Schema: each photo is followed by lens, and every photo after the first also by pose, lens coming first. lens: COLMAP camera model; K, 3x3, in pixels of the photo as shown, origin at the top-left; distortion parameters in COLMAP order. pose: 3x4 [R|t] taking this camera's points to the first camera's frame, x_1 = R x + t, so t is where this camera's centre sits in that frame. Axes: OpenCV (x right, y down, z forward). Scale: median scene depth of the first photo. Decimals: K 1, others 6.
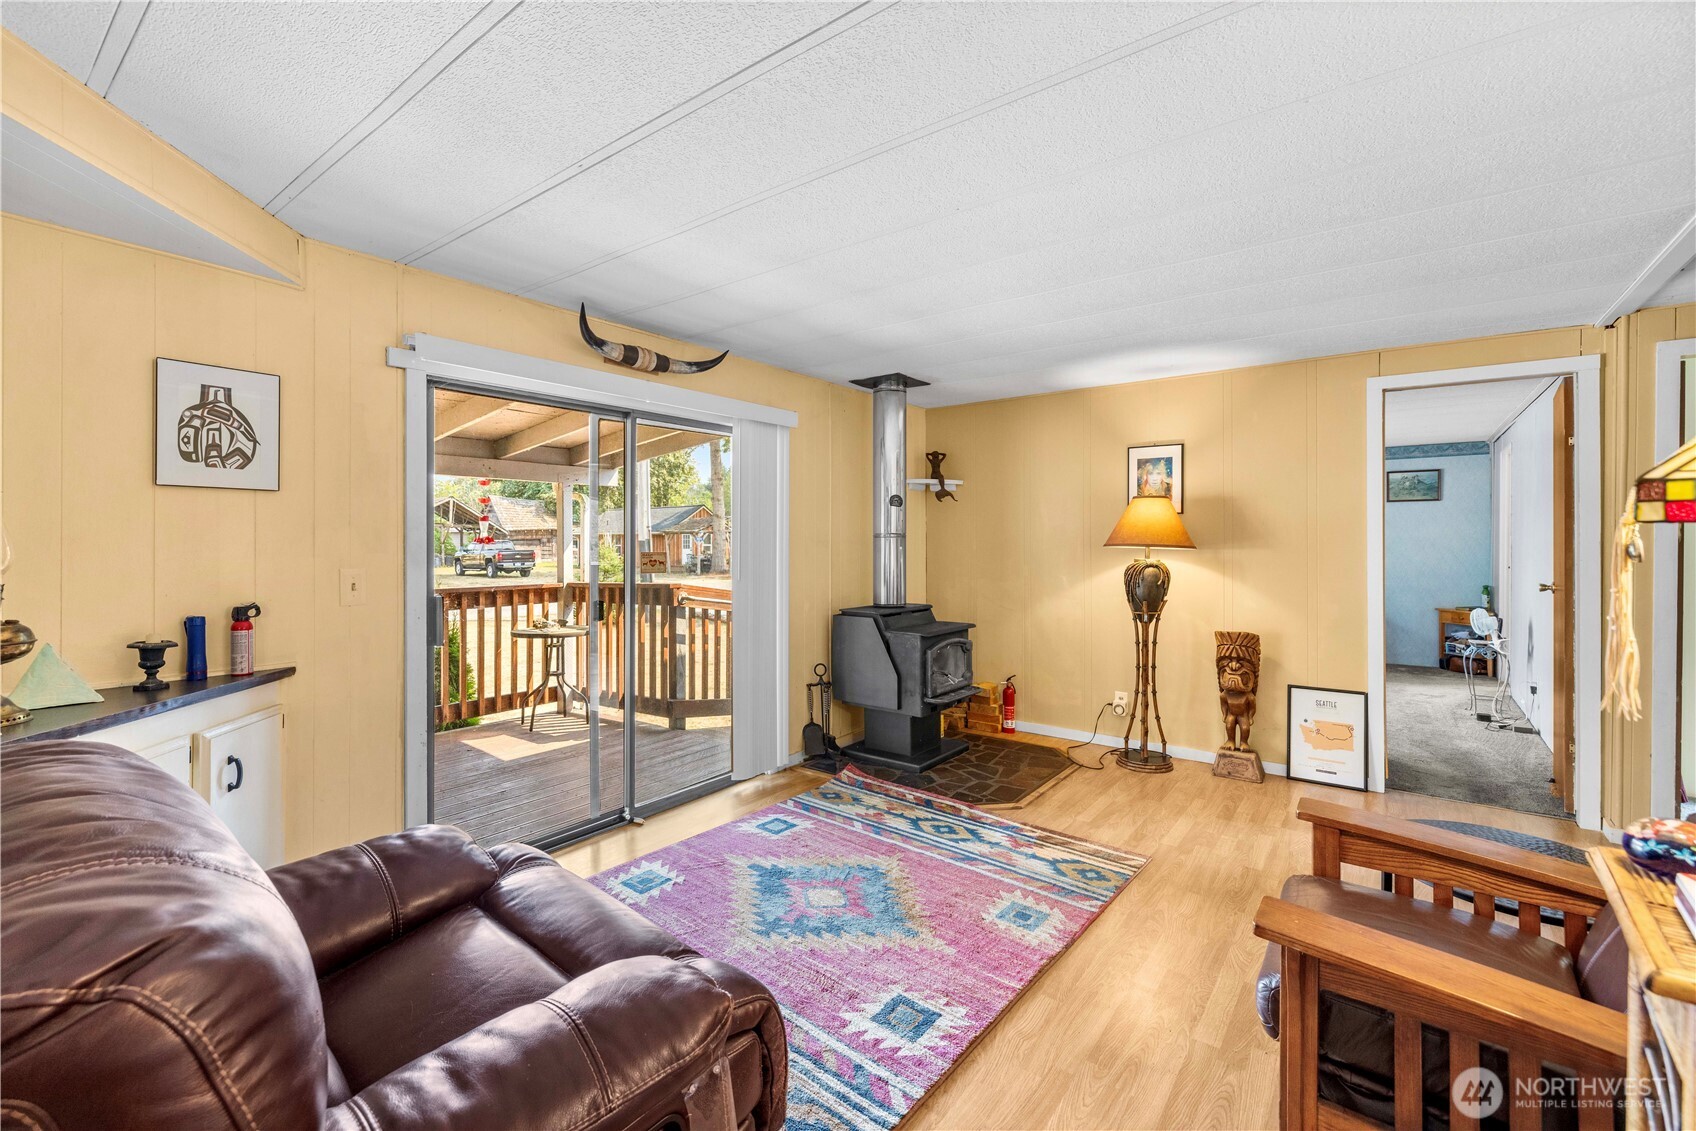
lens RADIAL K [[714.8, 0, 840.1], [0, 714.8, 544.0], [0, 0, 1]] dist [-0.002589, 0.000839]
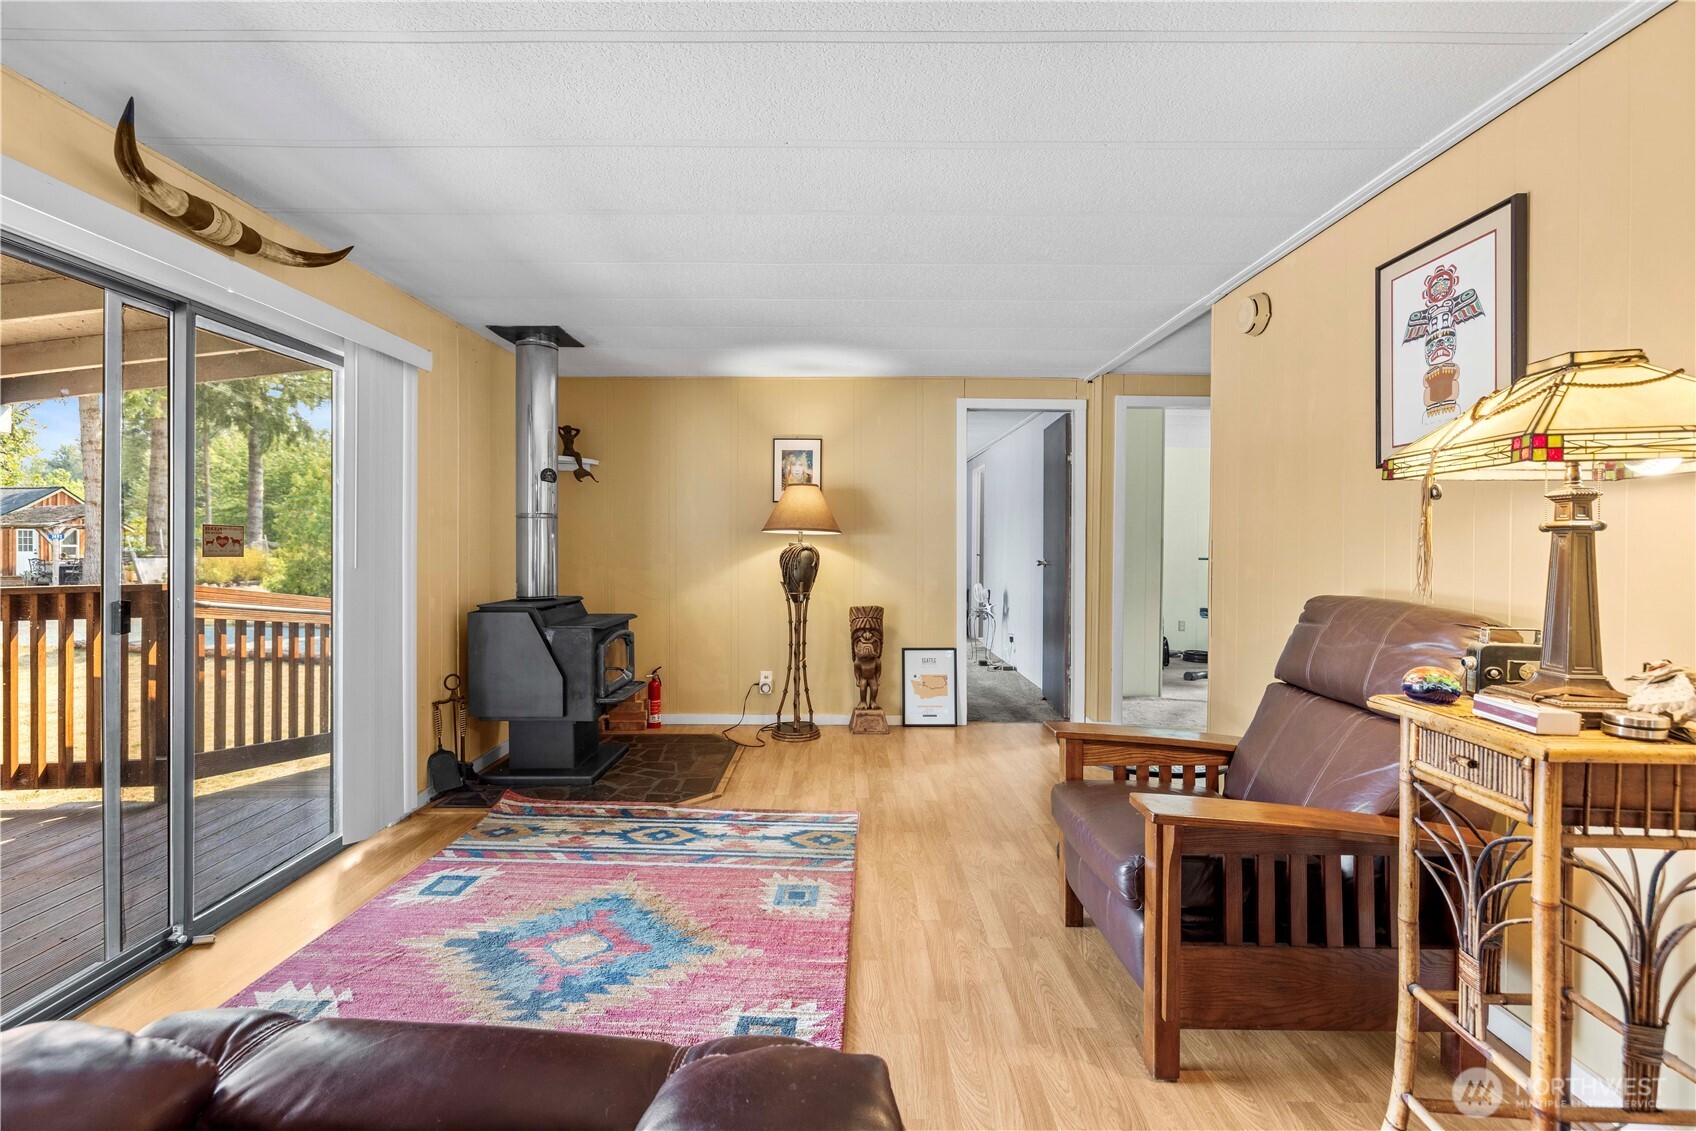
lens RADIAL K [[714.8, 0, 838.0], [0, 714.8, 545.9], [0, 0, 1]] dist [-0.002589, 0.000839]
pose [[0.795099, -0.000002, 0.606480, -0.198876], [0.000135, 1.000000, -0.000175, 0.029512], [-0.606480, 0.000221, 0.795099, 0.128844]]
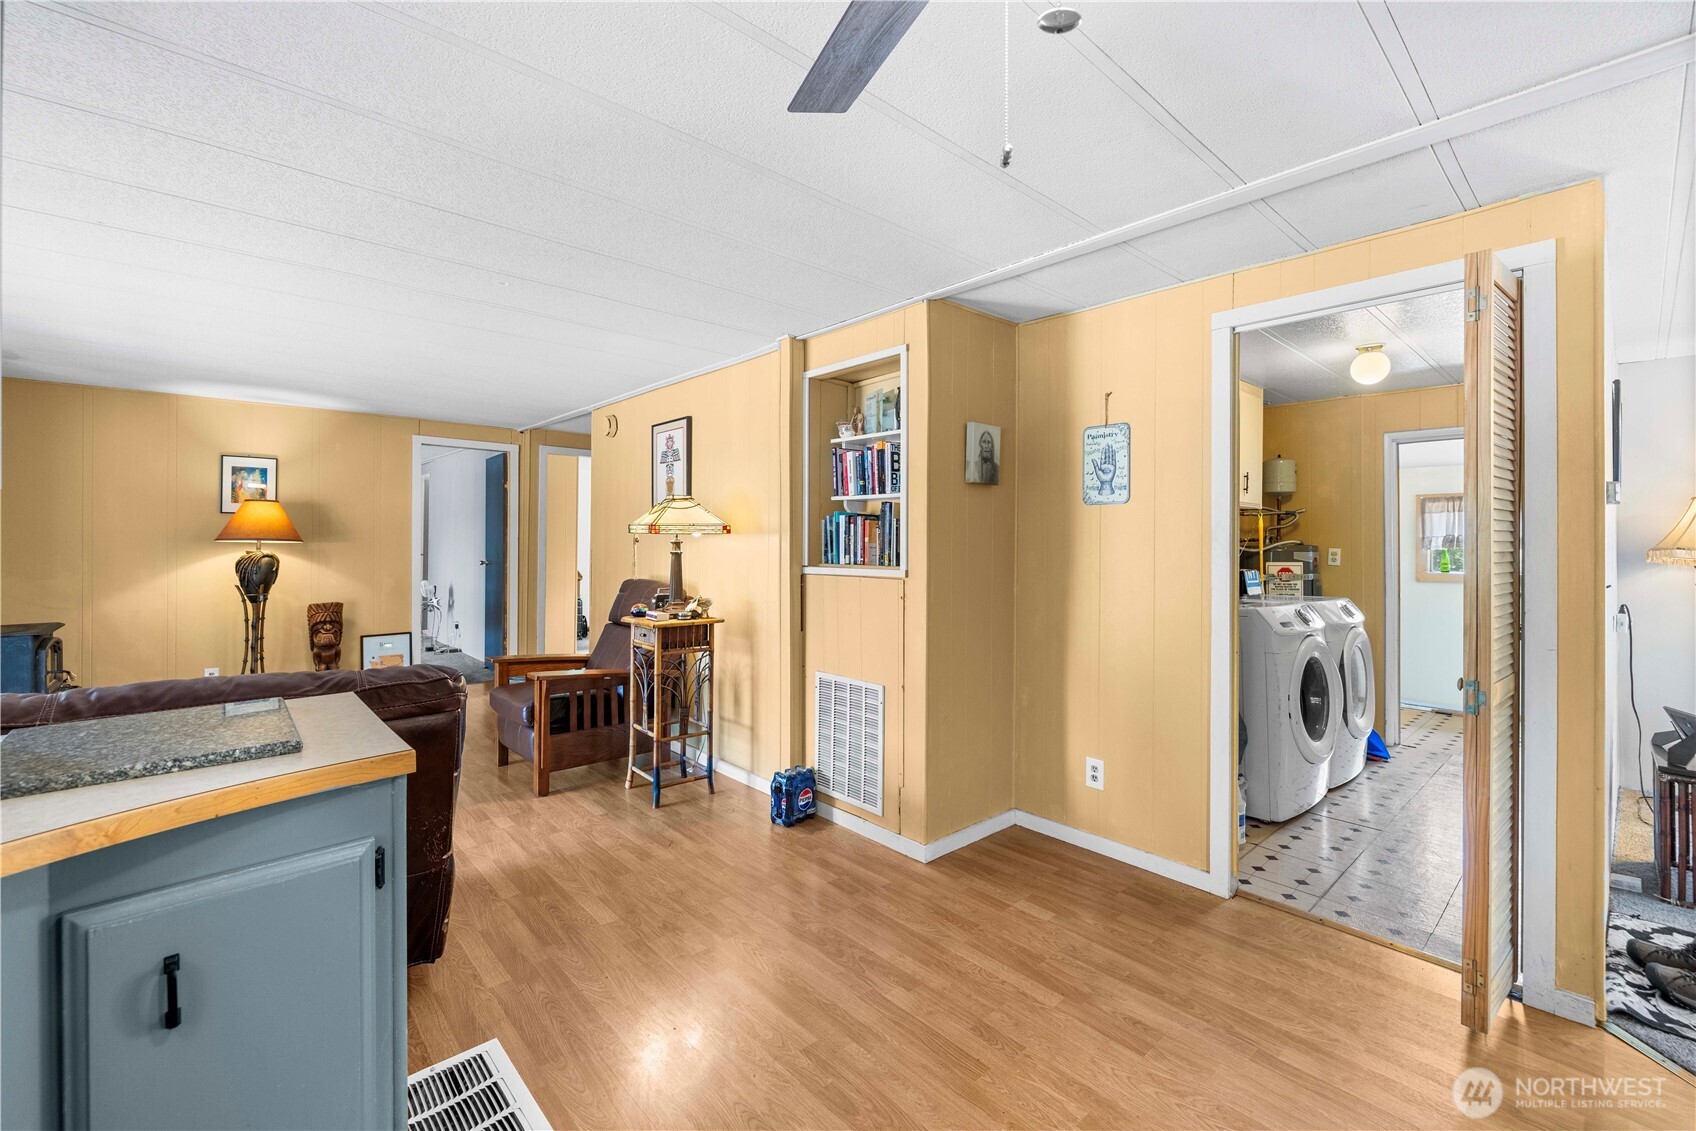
lens RADIAL K [[714.8, 0, 836.1], [0, 714.8, 536.1], [0, 0, 1]] dist [-0.002589, 0.000839]
pose [[0.182032, 0.003280, 0.983287, -0.678737], [-0.000332, 0.999995, -0.003274, -0.000267], [-0.983293, 0.000269, 0.182032, -0.228267]]
